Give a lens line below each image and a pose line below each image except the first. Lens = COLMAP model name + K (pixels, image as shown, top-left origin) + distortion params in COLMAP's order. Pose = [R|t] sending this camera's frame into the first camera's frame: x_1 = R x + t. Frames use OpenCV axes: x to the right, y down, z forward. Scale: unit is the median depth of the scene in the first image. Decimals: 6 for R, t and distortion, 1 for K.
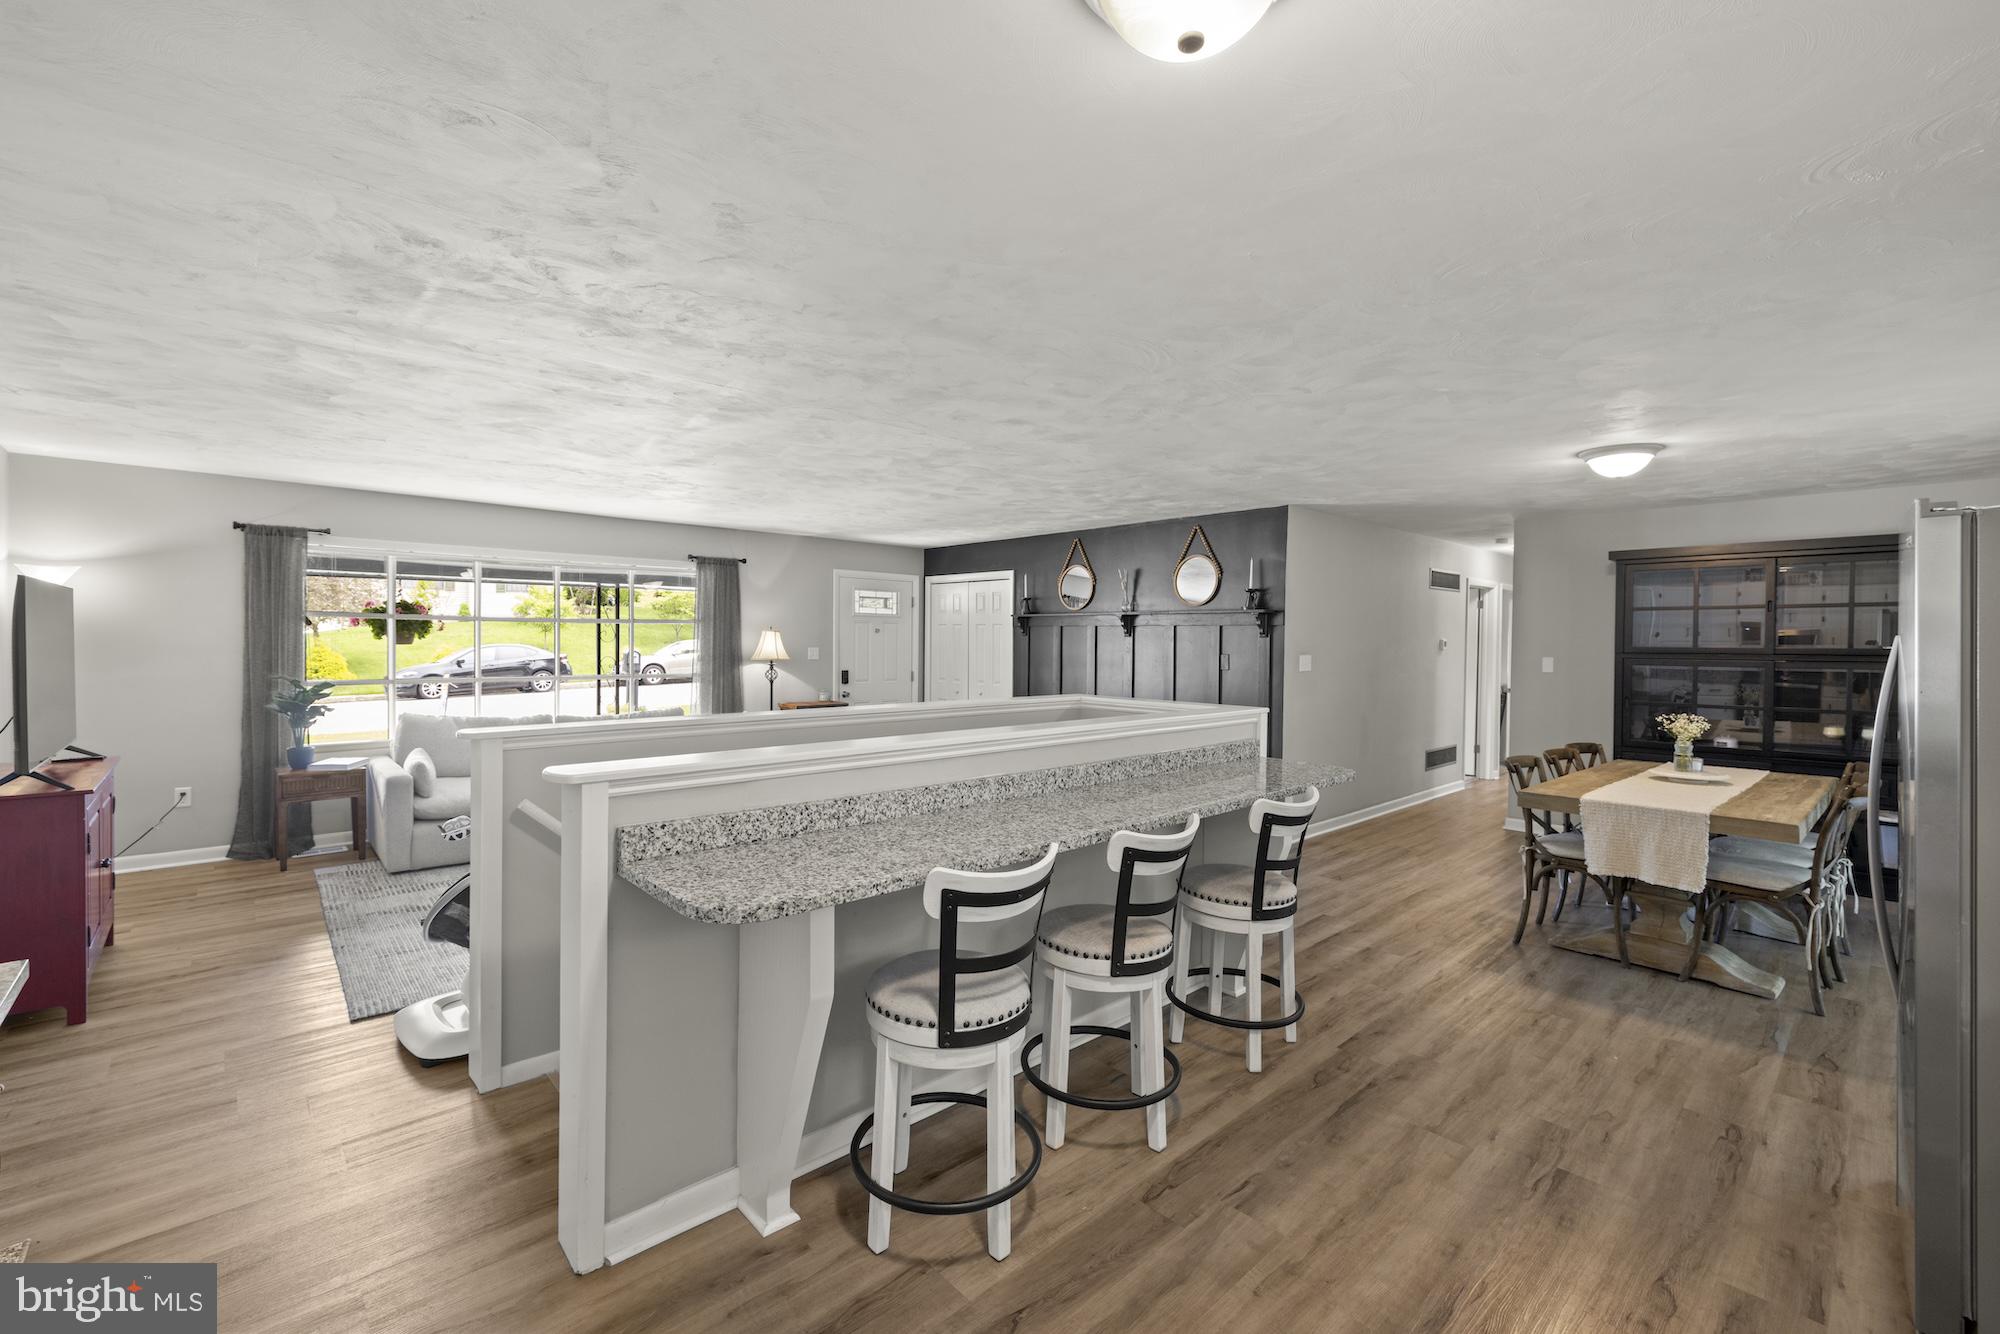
lens RADIAL K [[845.3, 0, 980.4], [0, 845.3, 650.2], [0, 0, 1]] dist [-0.002768, 0.001655]
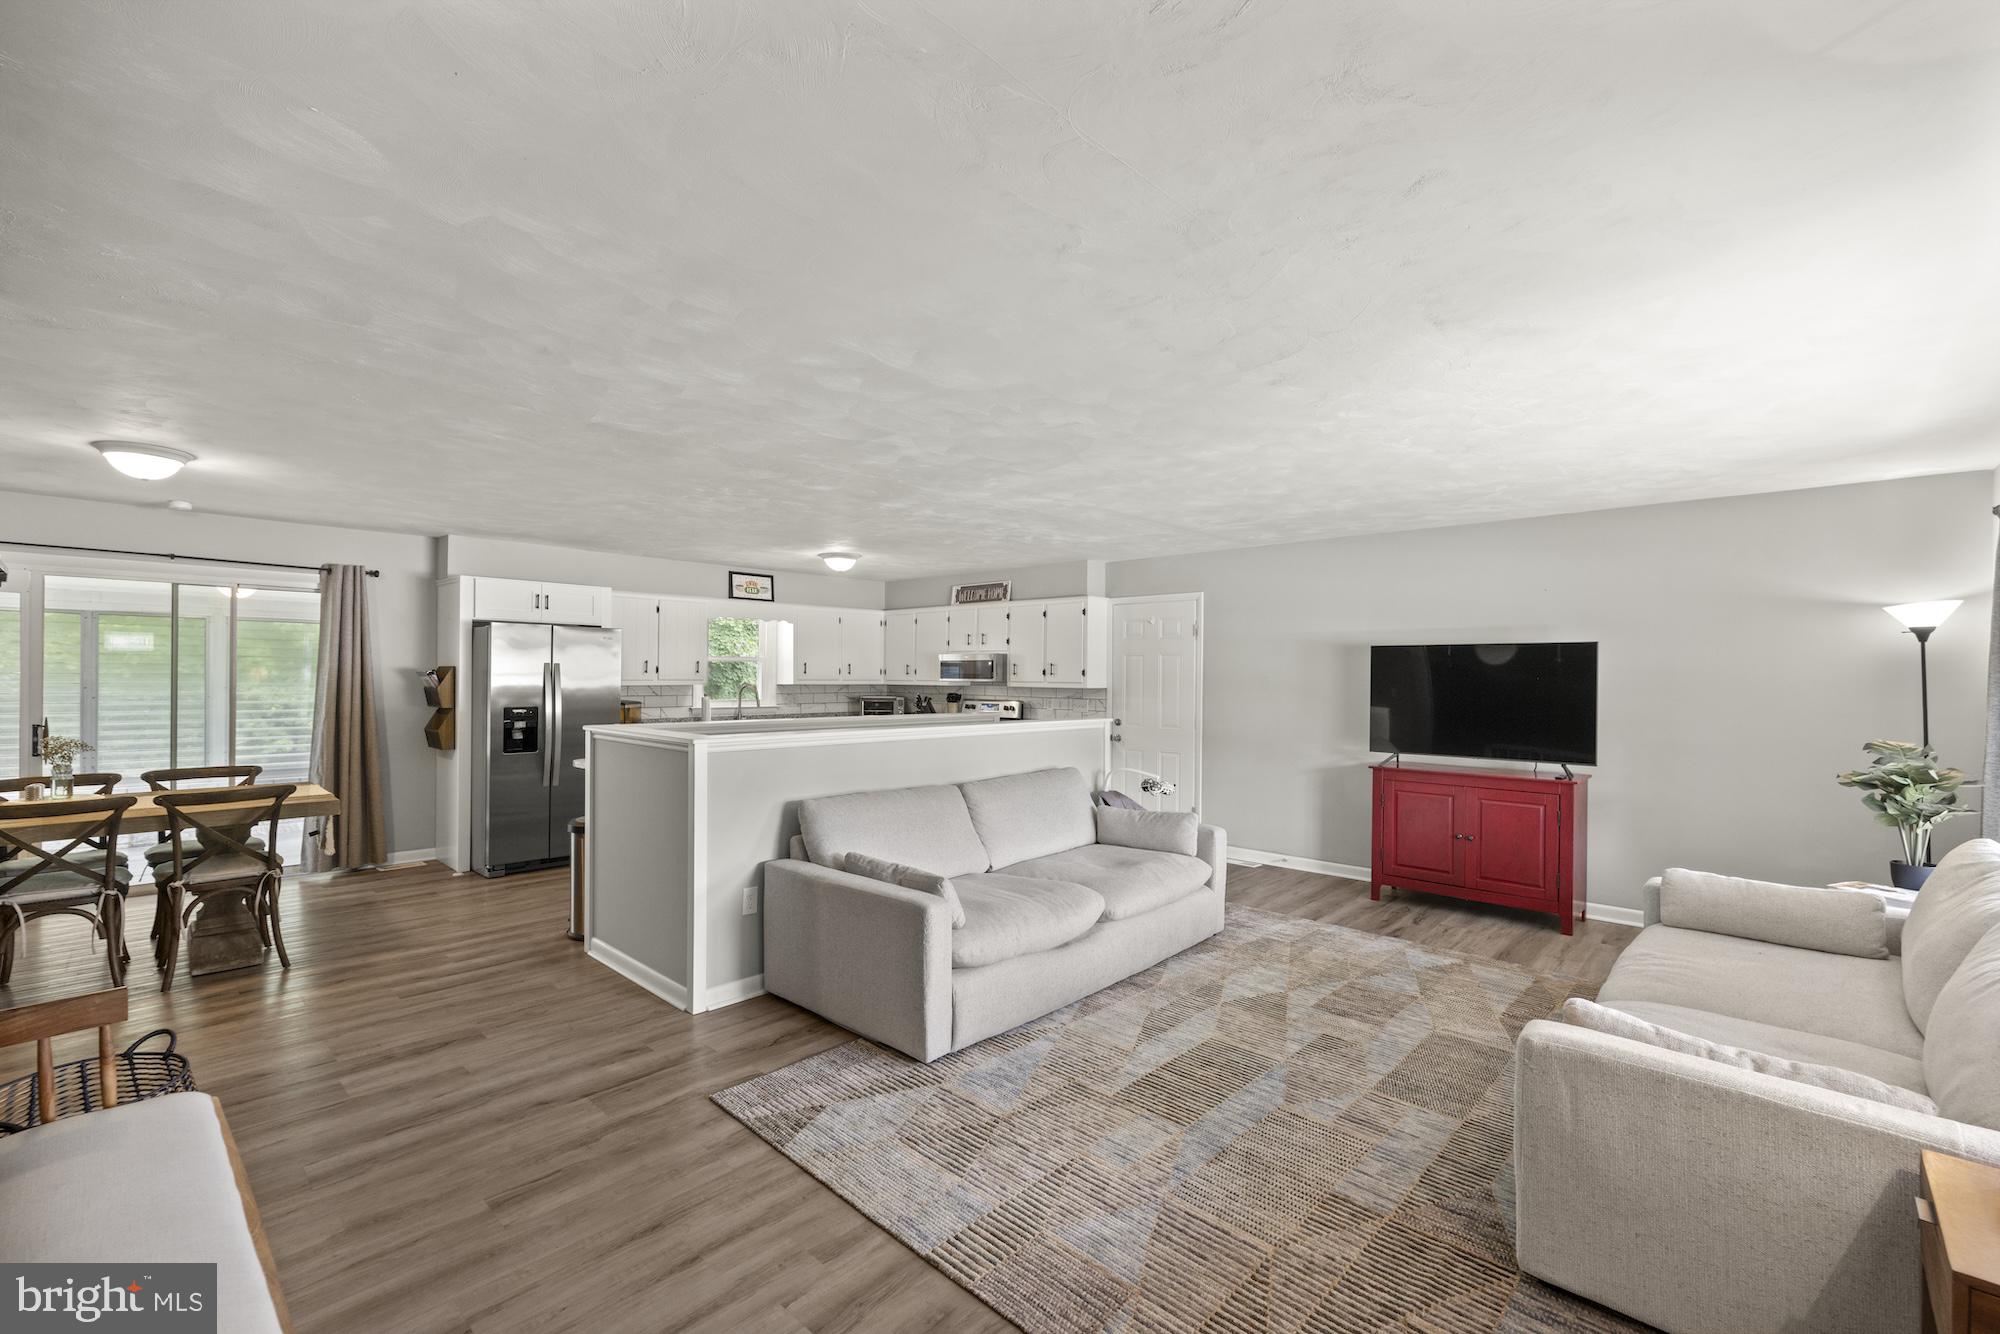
lens RADIAL K [[845.3, 0, 978.5], [0, 845.3, 689.9], [0, 0, 1]] dist [-0.002768, 0.001655]
pose [[-0.997366, -0.016928, -0.070530, -0.070959], [-0.019066, 0.999375, 0.029753, -0.016063], [0.069983, 0.031019, -0.997066, 1.526741]]
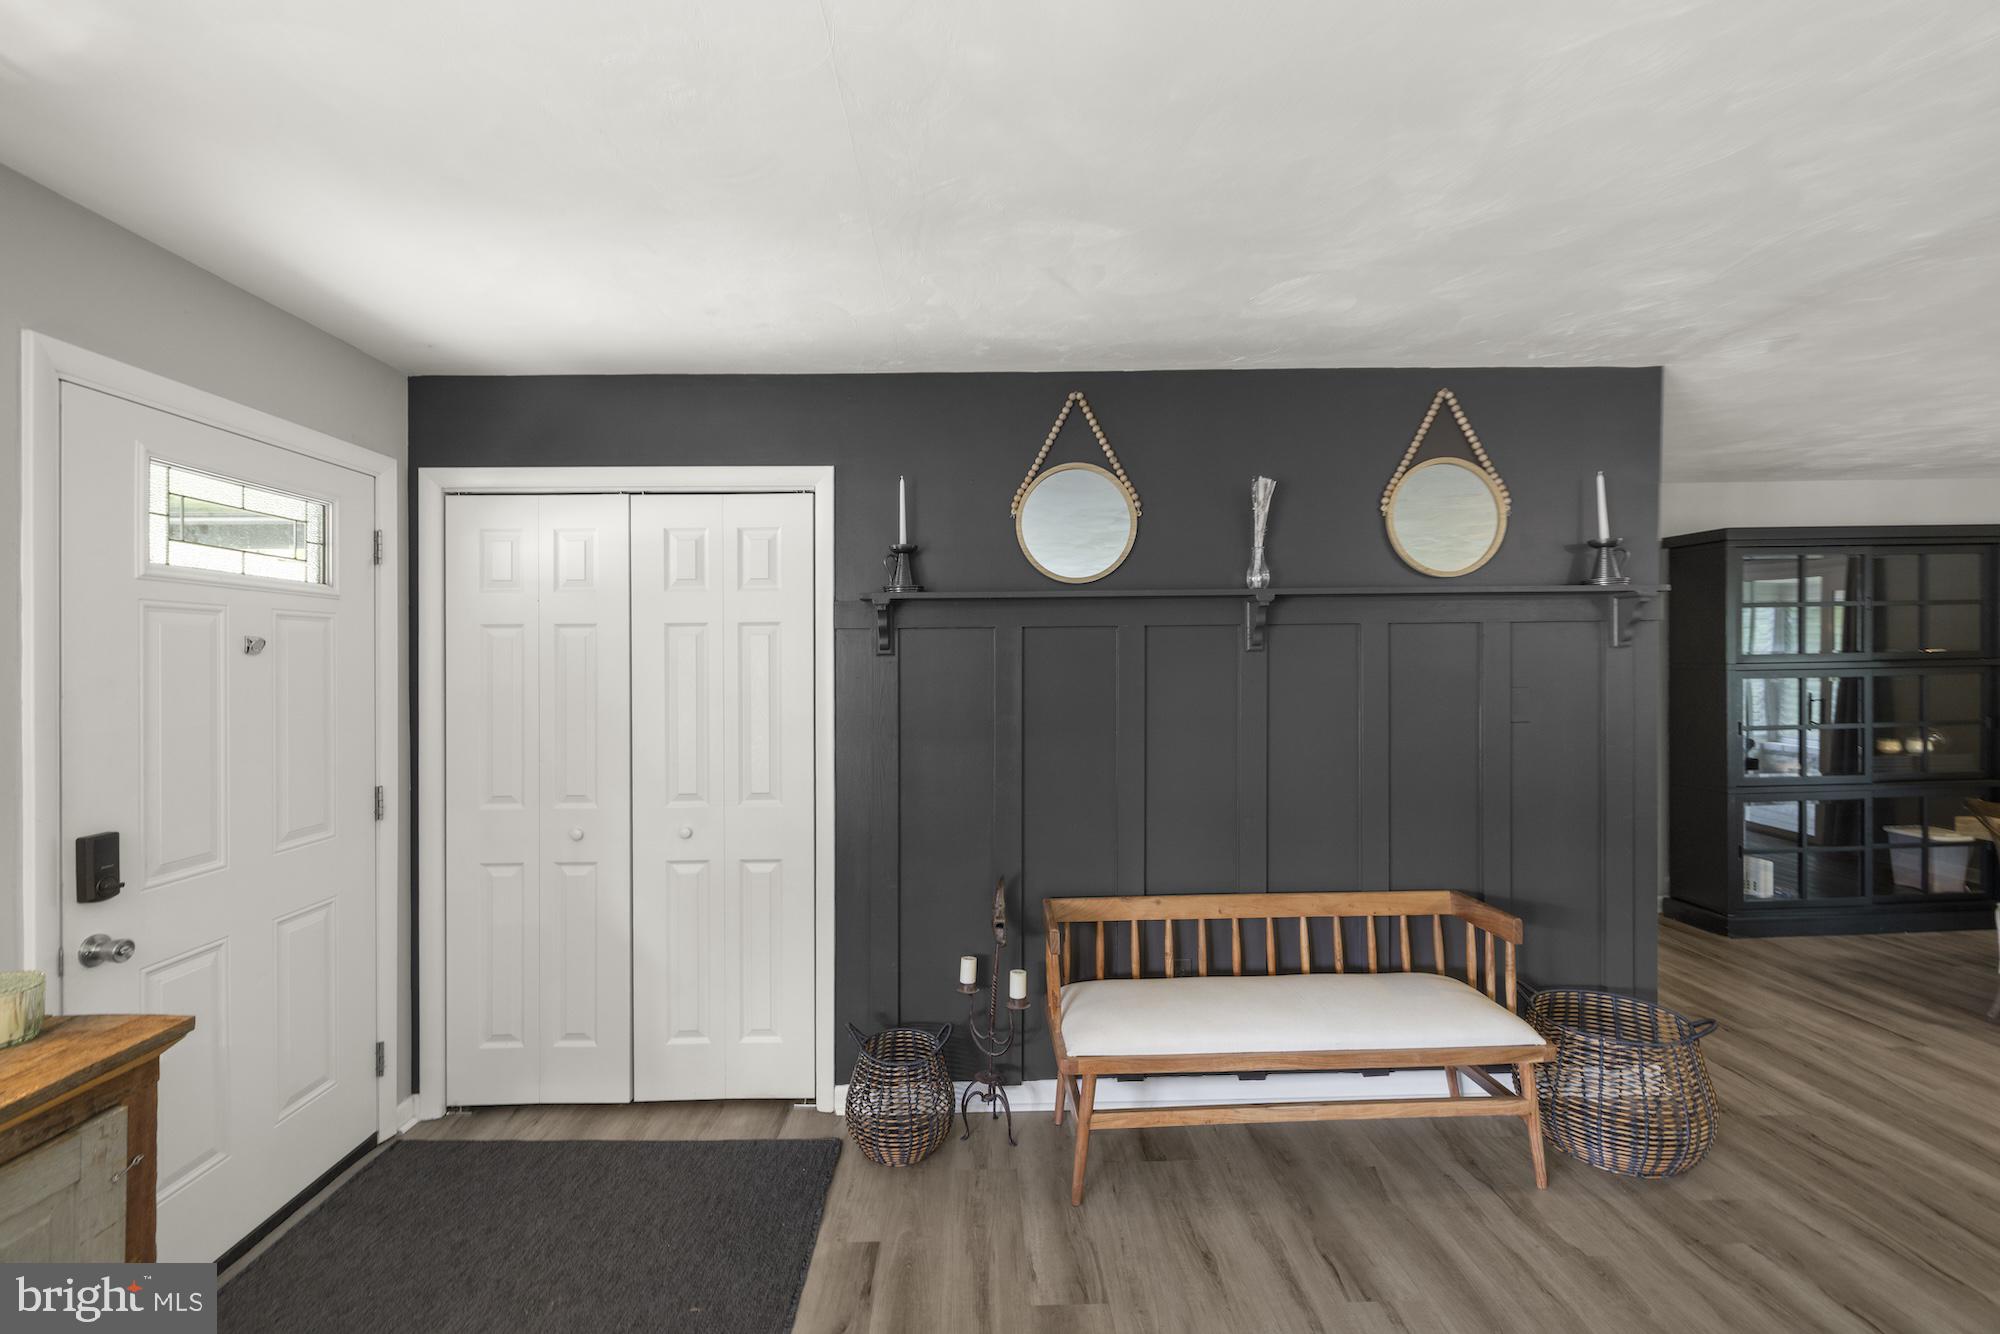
lens RADIAL K [[845.3, 0, 991.7], [0, 845.3, 655.2], [0, 0, 1]] dist [-0.002768, 0.001655]
pose [[0.655745, -0.015001, 0.754833, -0.263905], [0.026949, 0.999631, -0.003546, -0.020725], [-0.754501, 0.022668, 0.655907, 1.068292]]
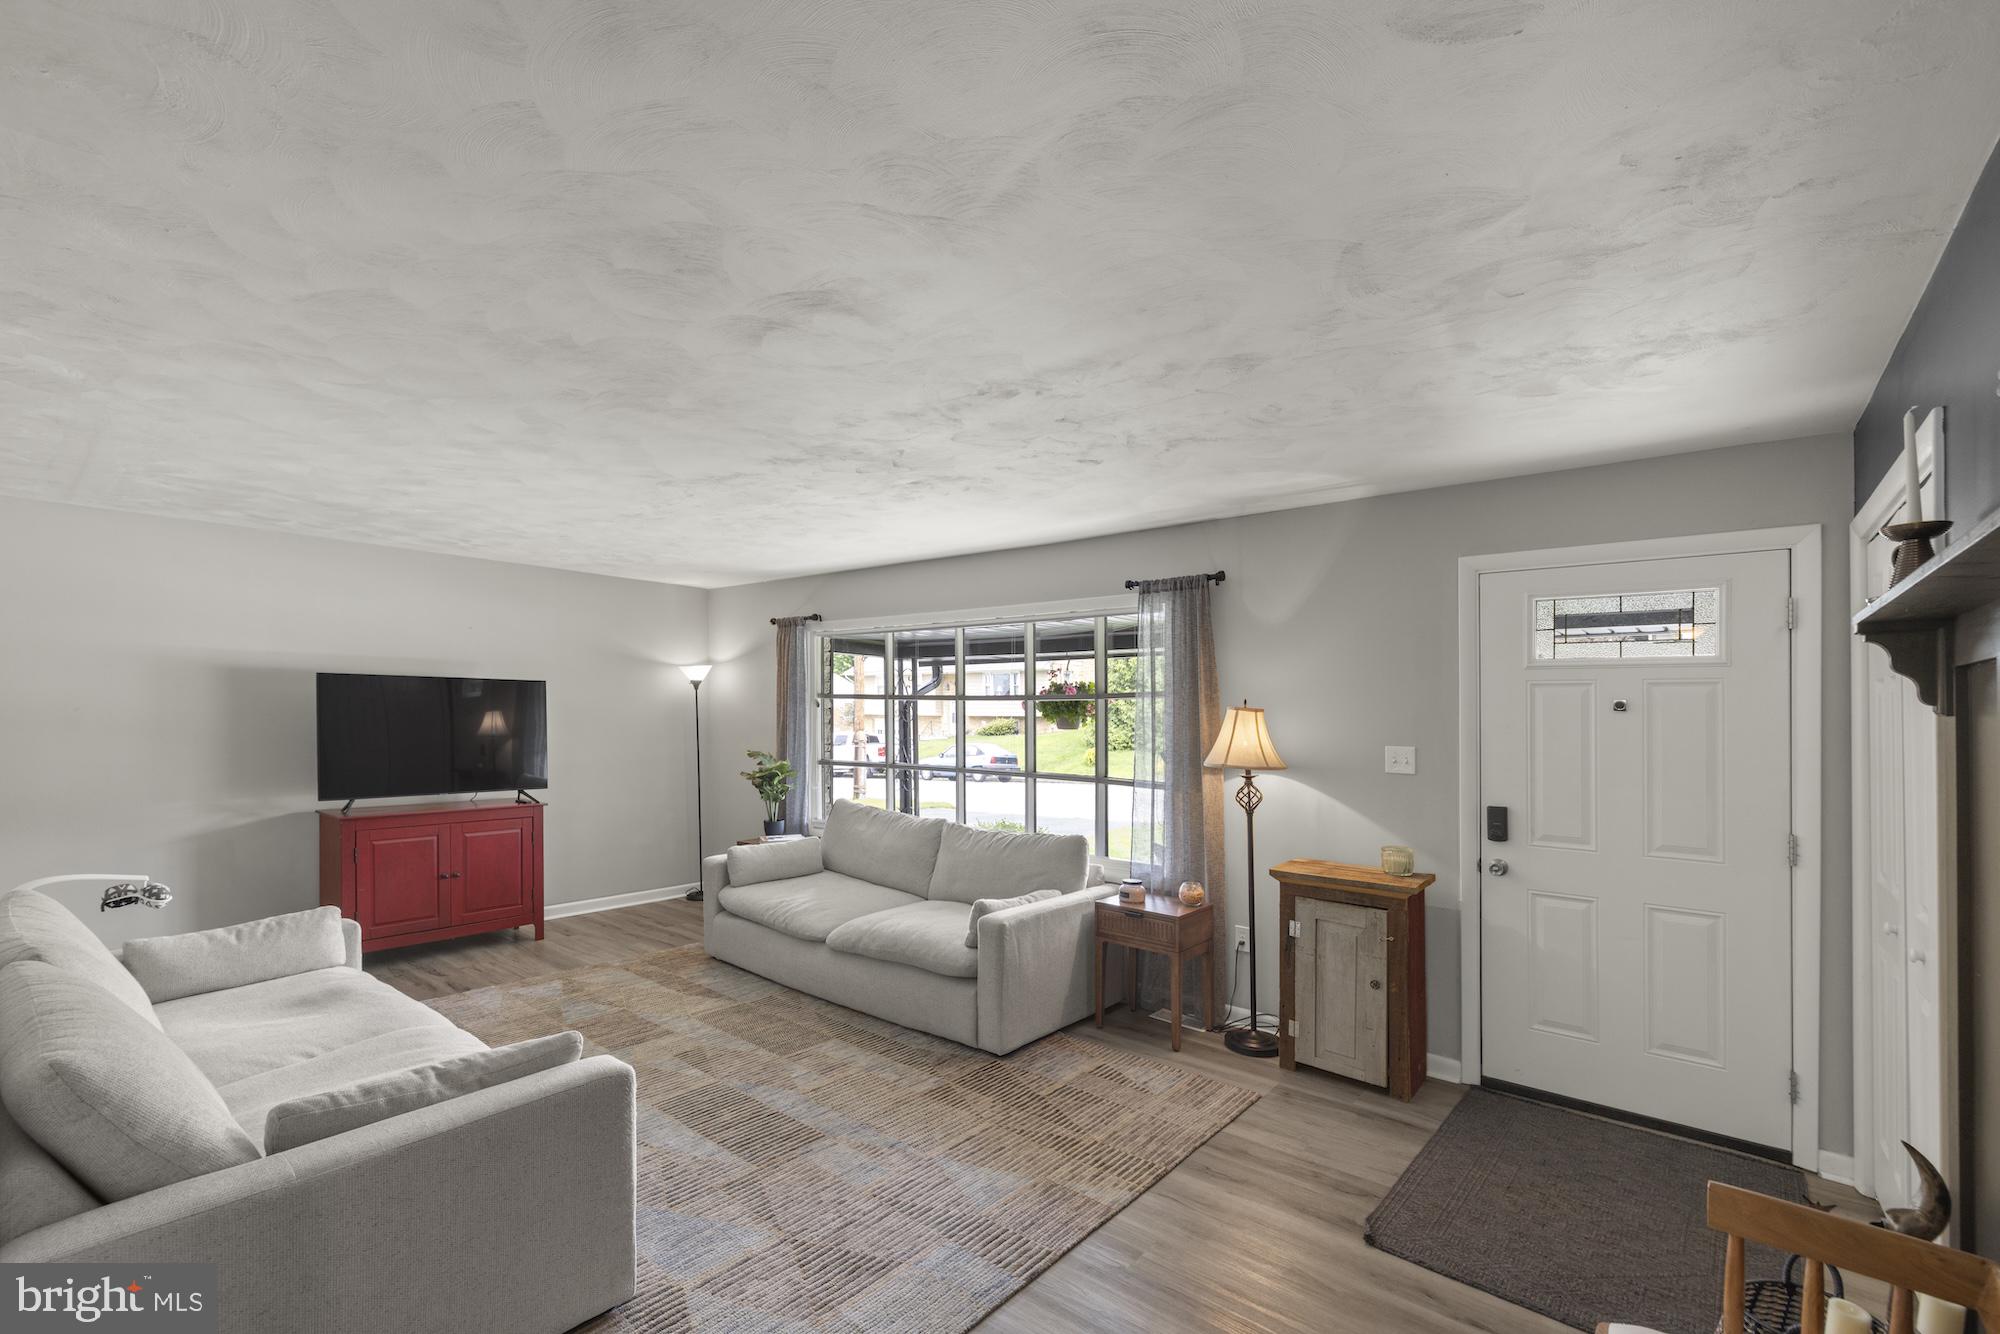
lens RADIAL K [[863.2, 0, 976.8], [0, 863.2, 709.9], [0, 0, 1]] dist [0.001880, -0.000772]
pose [[0.135663, -0.013629, -0.990661, 0.322485], [-0.025638, 0.999522, -0.017261, -0.012521], [0.990423, 0.027740, 0.135249, 1.073843]]
